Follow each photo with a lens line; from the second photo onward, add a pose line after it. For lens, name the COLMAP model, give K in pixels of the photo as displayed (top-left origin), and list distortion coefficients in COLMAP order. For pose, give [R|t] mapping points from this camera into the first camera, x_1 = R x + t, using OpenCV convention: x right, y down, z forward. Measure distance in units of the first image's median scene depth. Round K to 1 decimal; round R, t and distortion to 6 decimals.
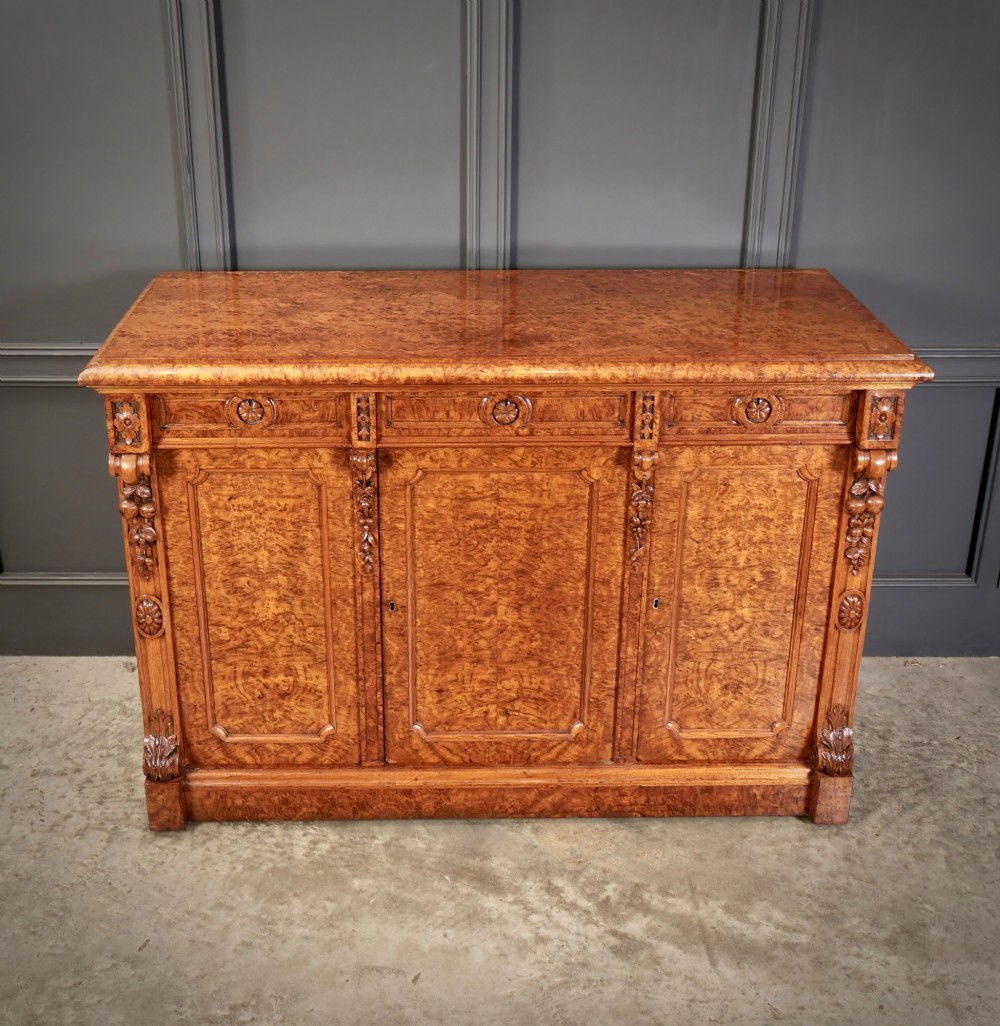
lens RADIAL K [[1385.6, 0, 469.8], [0, 1385.6, 495.3], [0, 0, 1]] dist [0.002588, -0.012804]
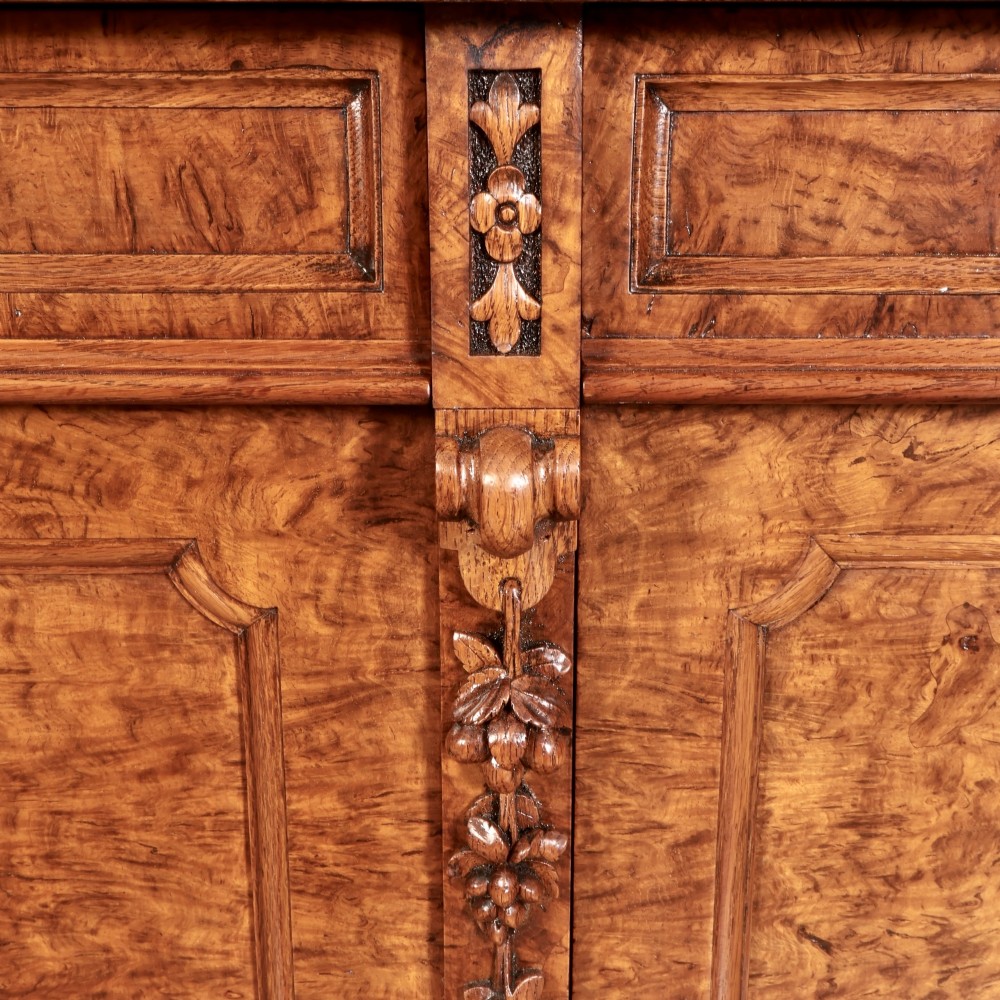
lens RADIAL K [[1564.7, 0, 490.3], [0, 1564.7, 497.9], [0, 0, 1]] dist [0.010670, -0.014077]
pose [[0.999267, 0.005407, -0.037907, 0.127808], [-0.010119, 0.992074, -0.125246, -0.000240], [0.036930, 0.125538, 0.991401, 0.786331]]
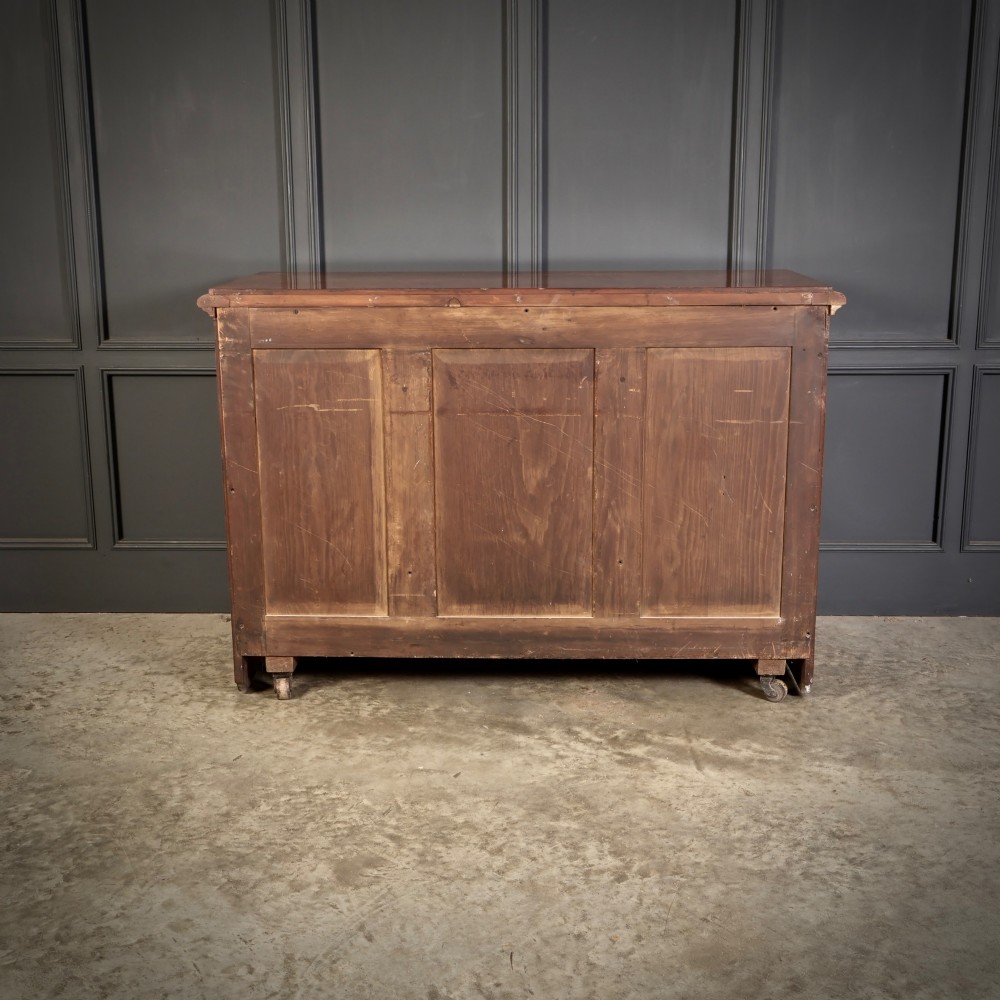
lens RADIAL K [[1408.5, 0, 506.2], [0, 1408.5, 500.9], [0, 0, 1]] dist [0.032203, -0.028348]
pose [[0.999623, -0.001182, -0.027423, 0.037271], [-0.003615, 0.984706, -0.174187, 0.306542], [0.027210, 0.174221, 0.984331, -0.260221]]
